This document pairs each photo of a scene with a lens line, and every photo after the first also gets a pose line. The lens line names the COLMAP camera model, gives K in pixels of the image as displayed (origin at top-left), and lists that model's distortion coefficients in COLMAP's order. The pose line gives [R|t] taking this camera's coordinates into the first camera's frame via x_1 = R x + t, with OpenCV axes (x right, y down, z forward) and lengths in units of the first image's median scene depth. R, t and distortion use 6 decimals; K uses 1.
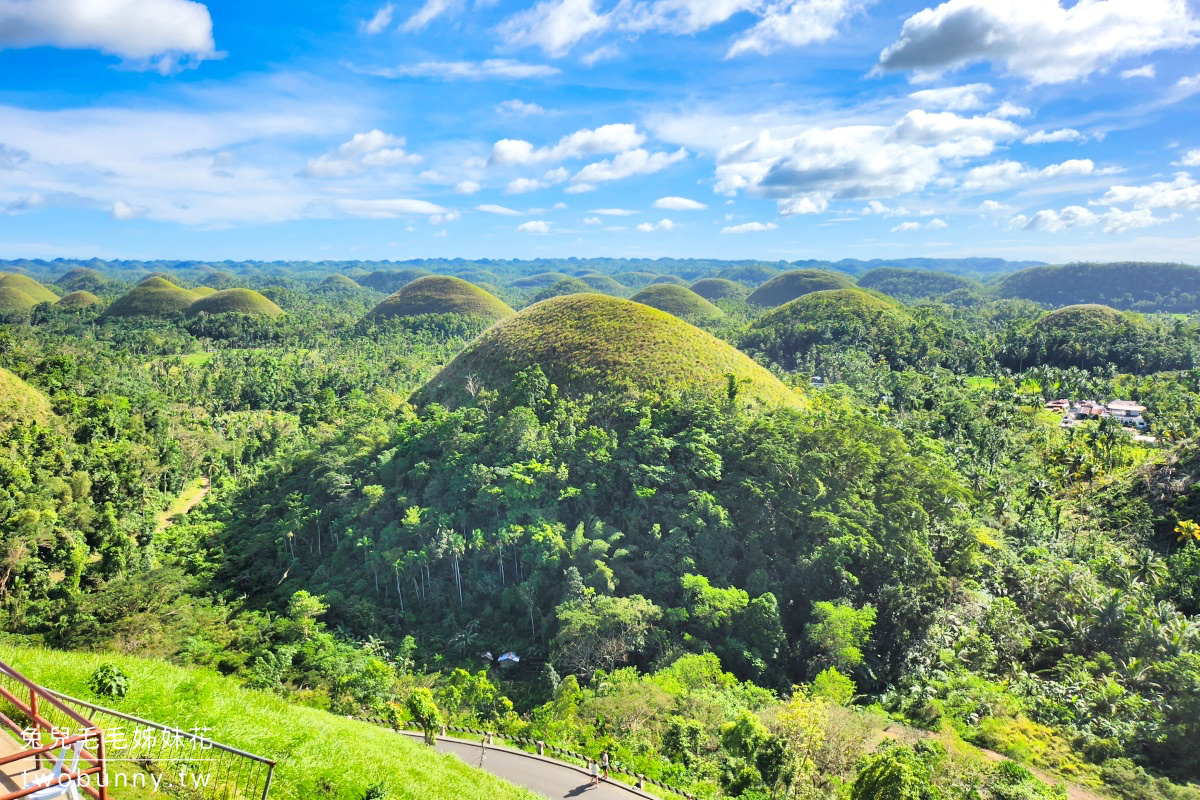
lens RADIAL K [[881.6, 0, 546.2], [0, 881.6, 364.5], [0, 0, 1]] dist [0.074215, -0.080655]
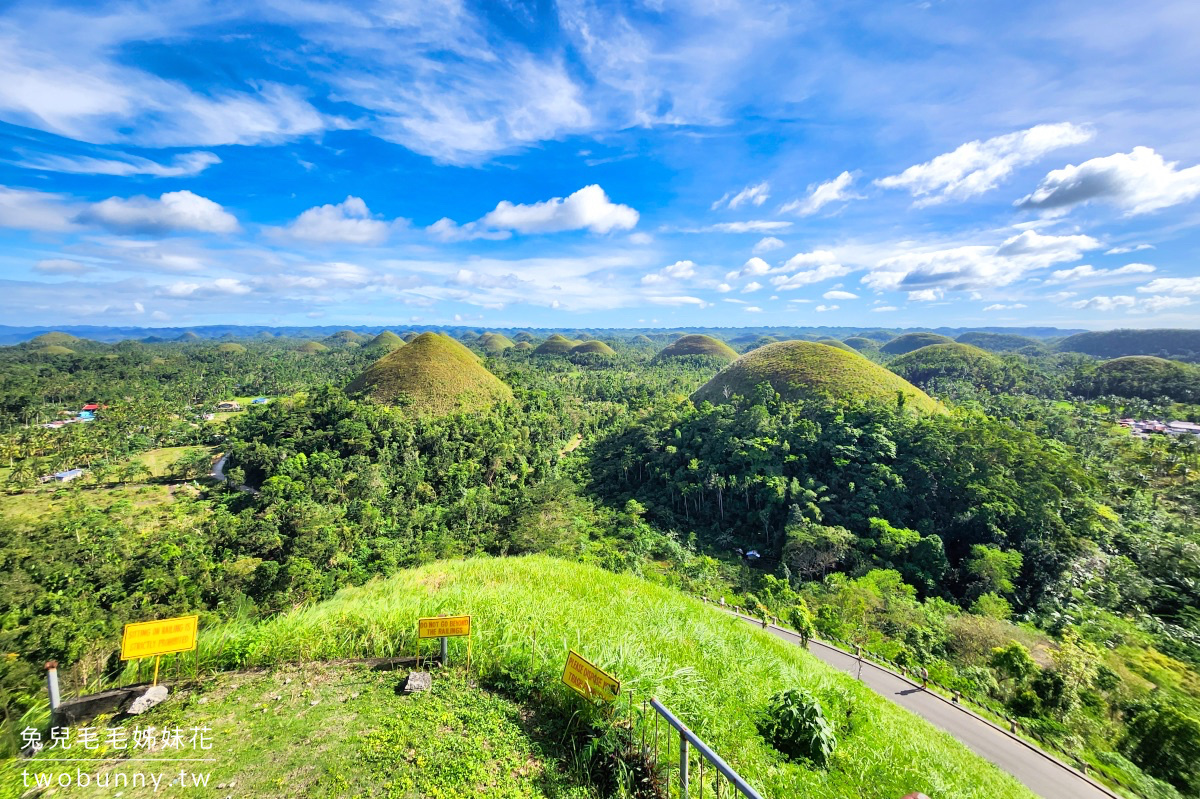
lens RADIAL K [[440.1, 0, 593.7], [0, 440.1, 369.4], [0, 0, 1]] dist [-0.016530, -0.000061]
pose [[0.953335, 0.024809, -0.300894, -0.077912], [-0.035849, 0.998869, -0.031224, 0.016945], [0.299779, 0.040553, 0.953146, 0.095158]]
